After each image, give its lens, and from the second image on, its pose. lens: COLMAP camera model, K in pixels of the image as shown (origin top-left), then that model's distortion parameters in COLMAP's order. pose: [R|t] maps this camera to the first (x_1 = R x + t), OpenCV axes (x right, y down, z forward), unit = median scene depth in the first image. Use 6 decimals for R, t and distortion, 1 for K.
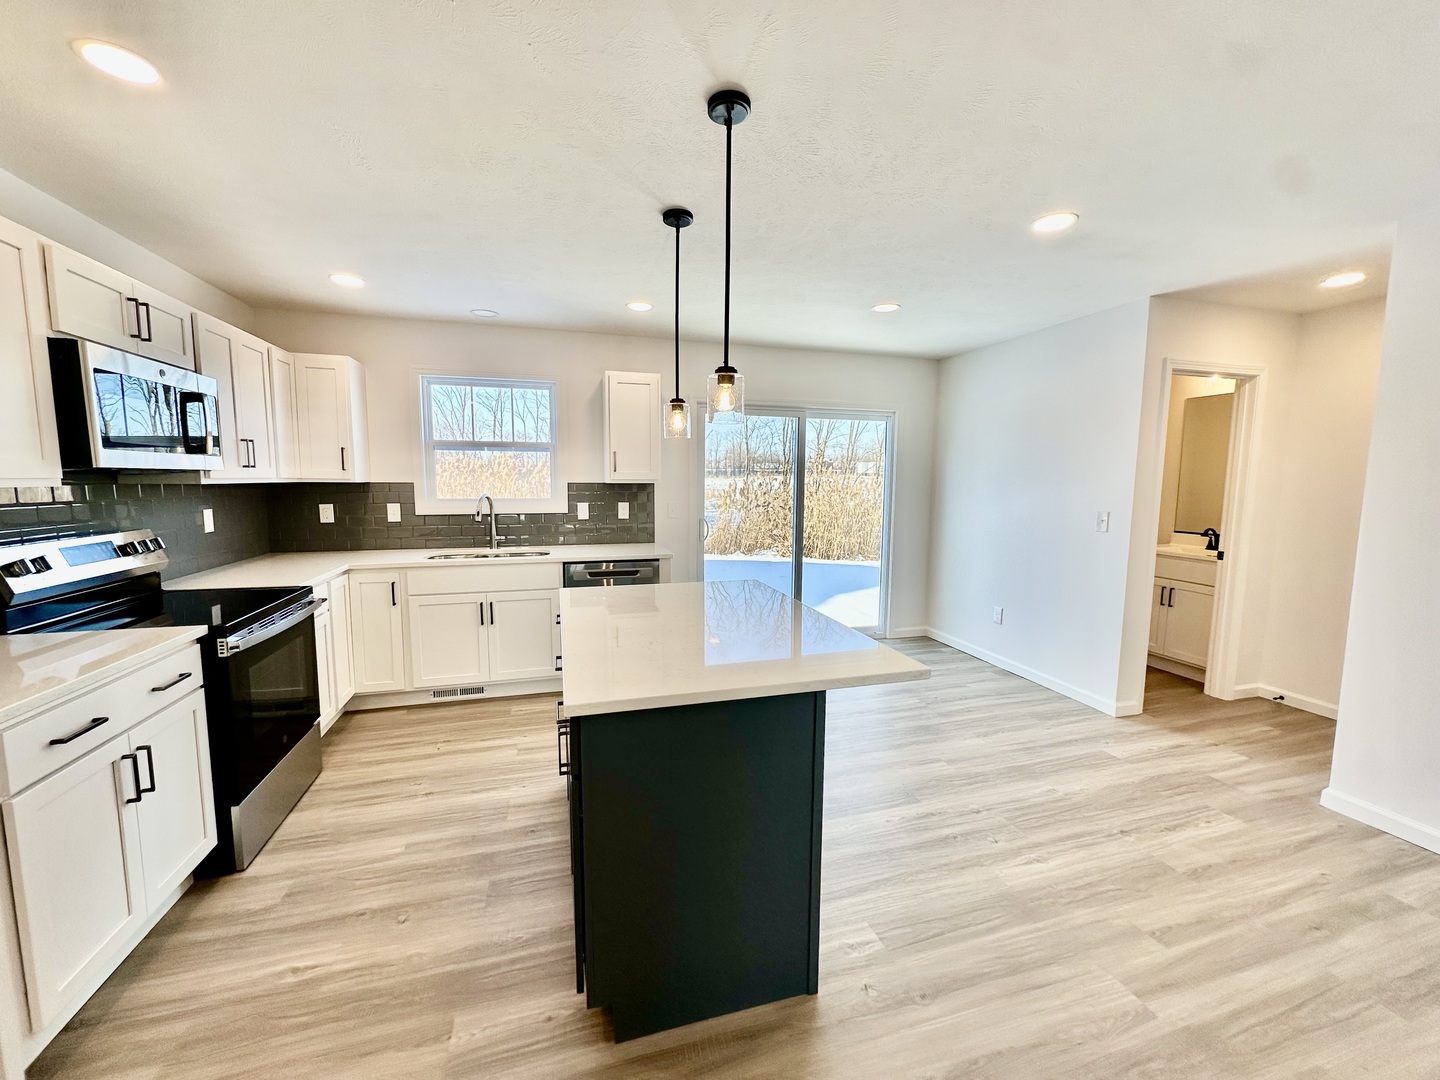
lens RADIAL K [[576.4, 0, 720.1], [0, 576.4, 541.6], [0, 0, 1]] dist [-0.004595, 0.000150]
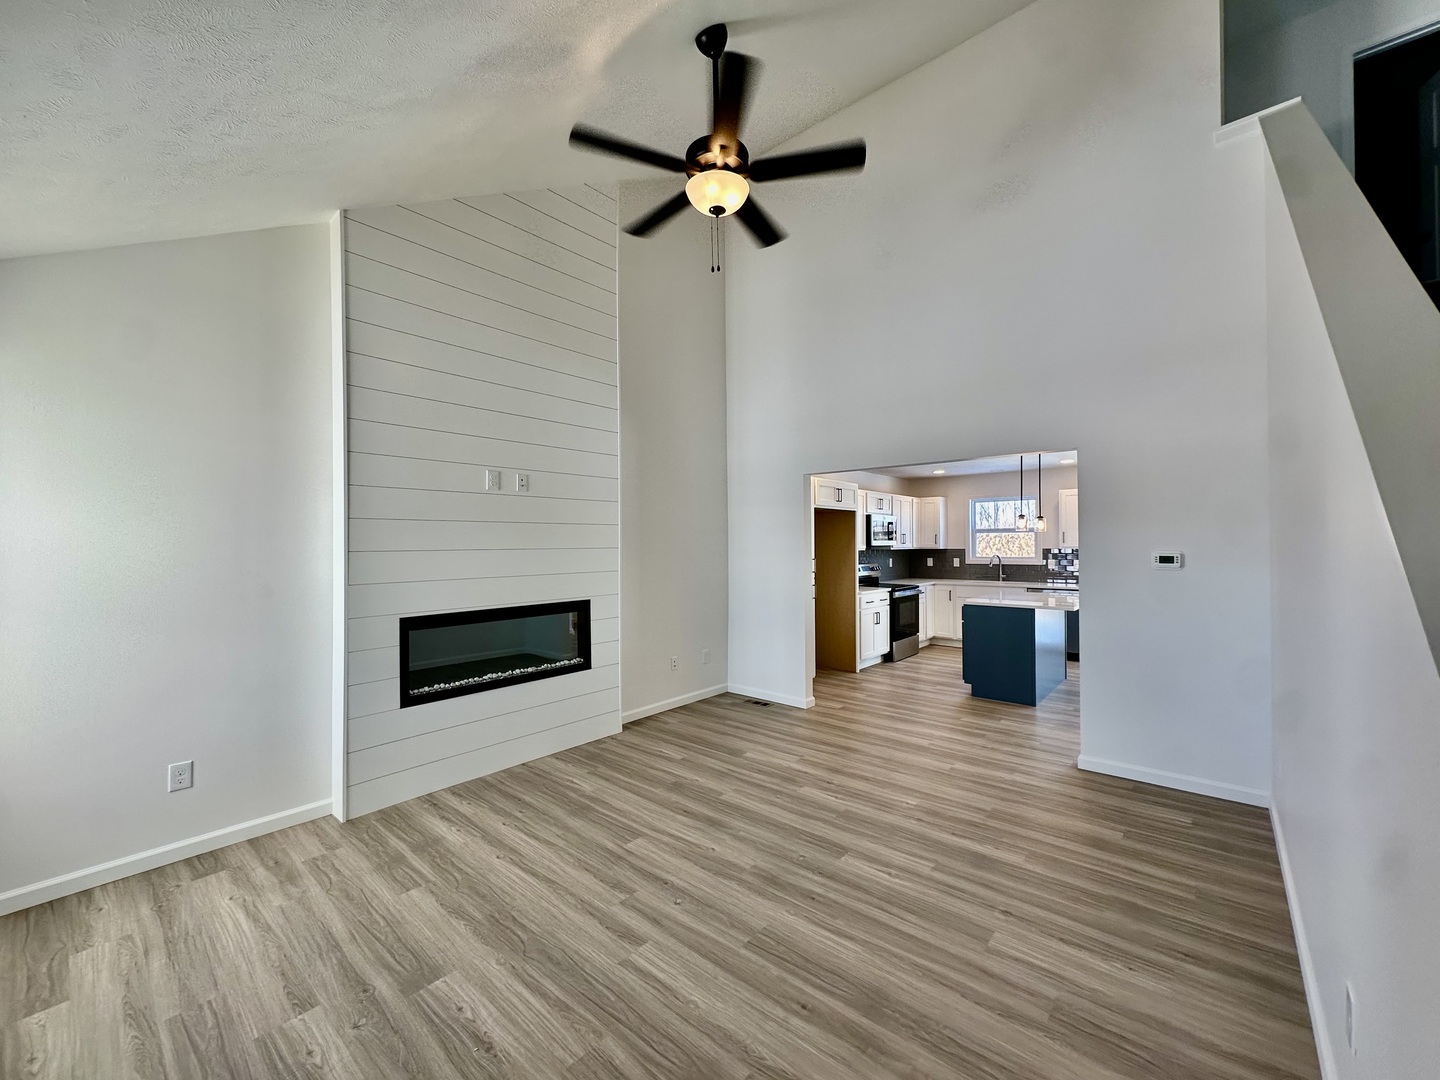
lens RADIAL K [[576.4, 0, 716.5], [0, 576.4, 542.3], [0, 0, 1]] dist [-0.004595, 0.000150]
pose [[0.537215, -0.014212, -0.843326, 0.990681], [-0.082721, 0.994150, -0.069449, 0.125507], [0.839379, 0.107070, 0.532897, -1.183004]]
